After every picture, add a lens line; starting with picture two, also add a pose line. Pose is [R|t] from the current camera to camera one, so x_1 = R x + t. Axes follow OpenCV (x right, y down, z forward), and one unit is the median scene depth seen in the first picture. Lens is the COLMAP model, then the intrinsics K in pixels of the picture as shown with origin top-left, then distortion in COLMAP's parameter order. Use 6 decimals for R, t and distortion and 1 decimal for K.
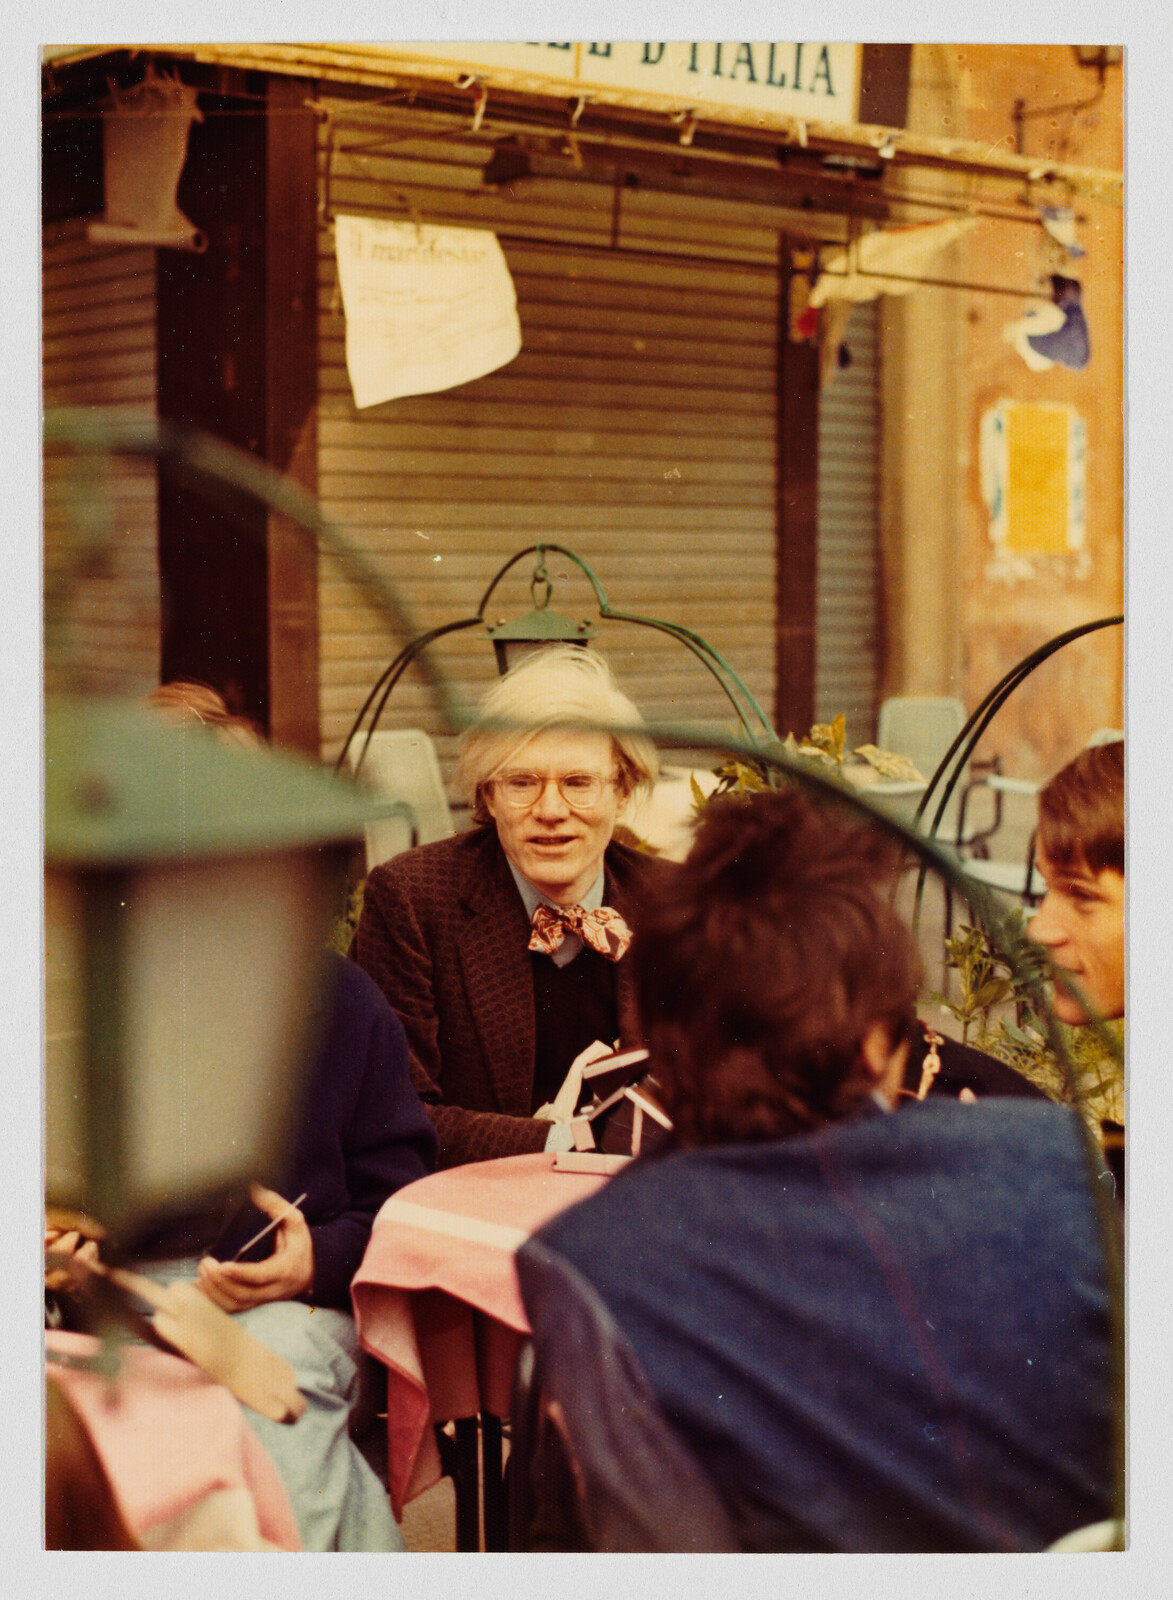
lens RADIAL K [[2522.4, 0, 589.1], [0, 2522.4, 785.8], [0, 0, 1]] dist [-0.140405, 0.133086]
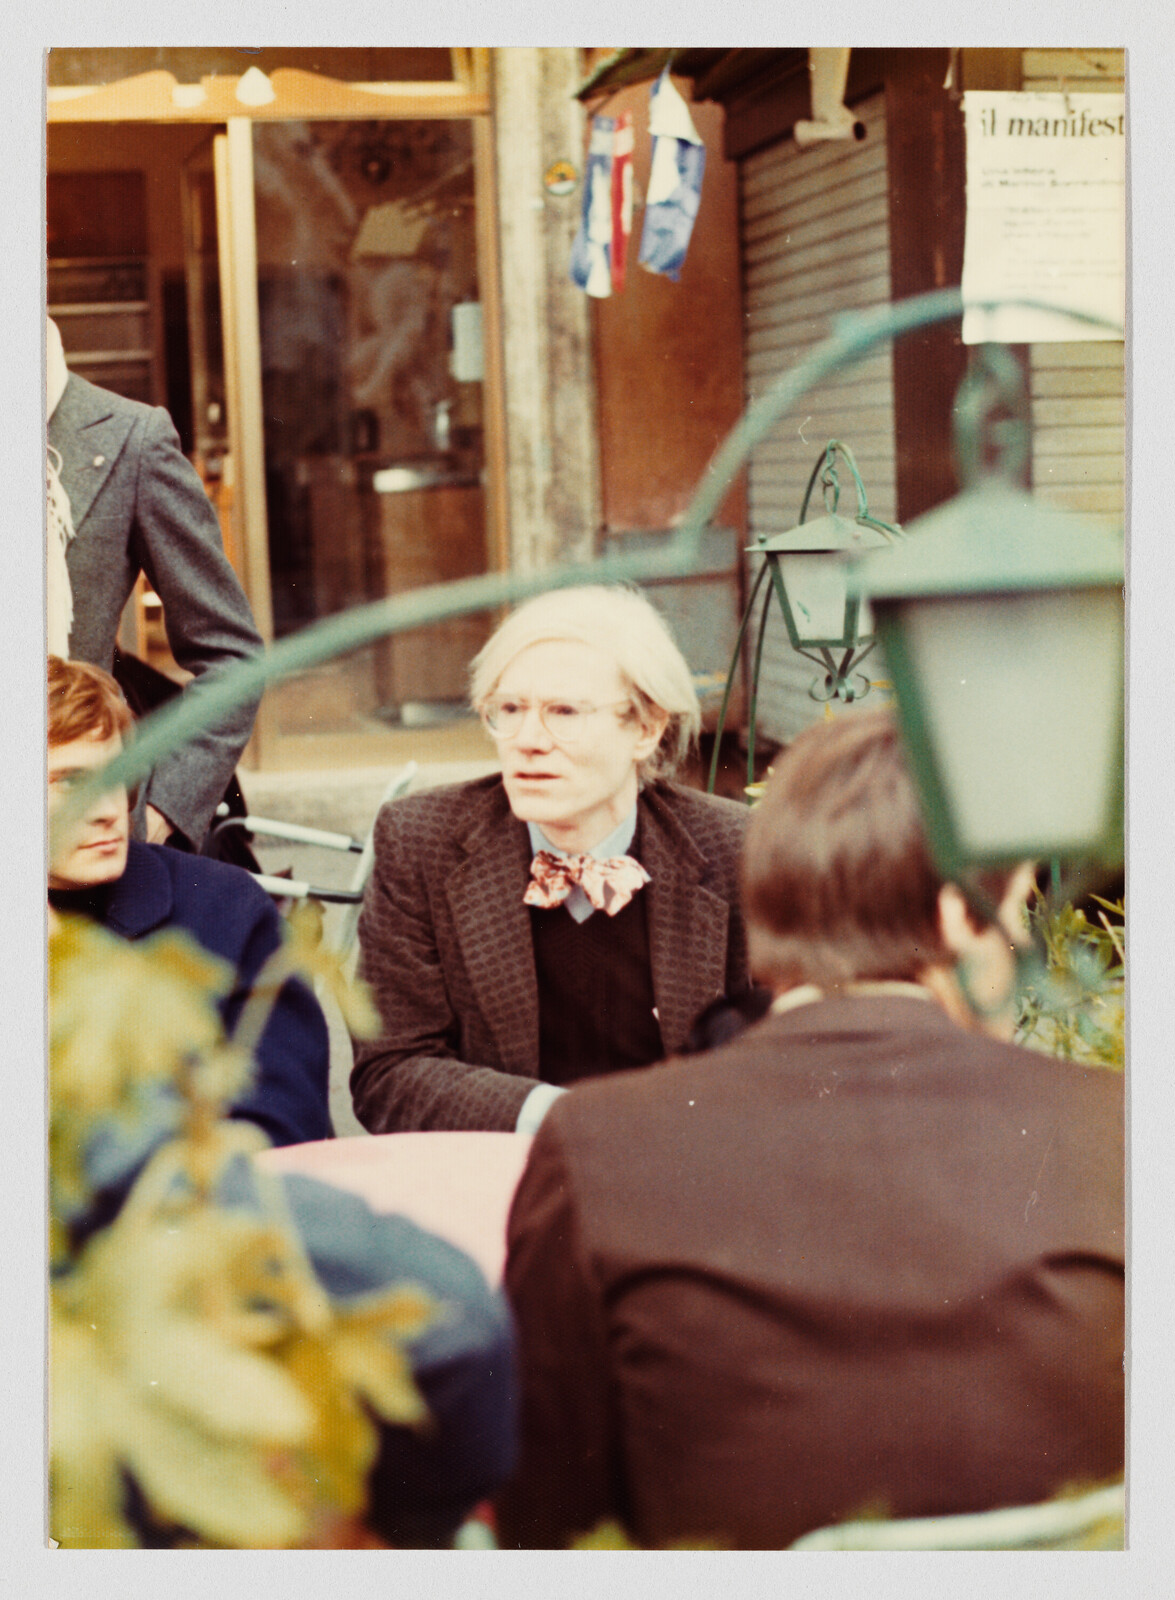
lens RADIAL K [[2522.4, 0, 590.1], [0, 2522.4, 785.8], [0, 0, 1]] dist [-0.140405, 0.133086]
pose [[0.858060, 0.032111, -0.512544, 0.454113], [-0.015883, 0.999225, 0.036012, -0.007407], [0.513303, -0.022760, 0.857906, 0.246917]]
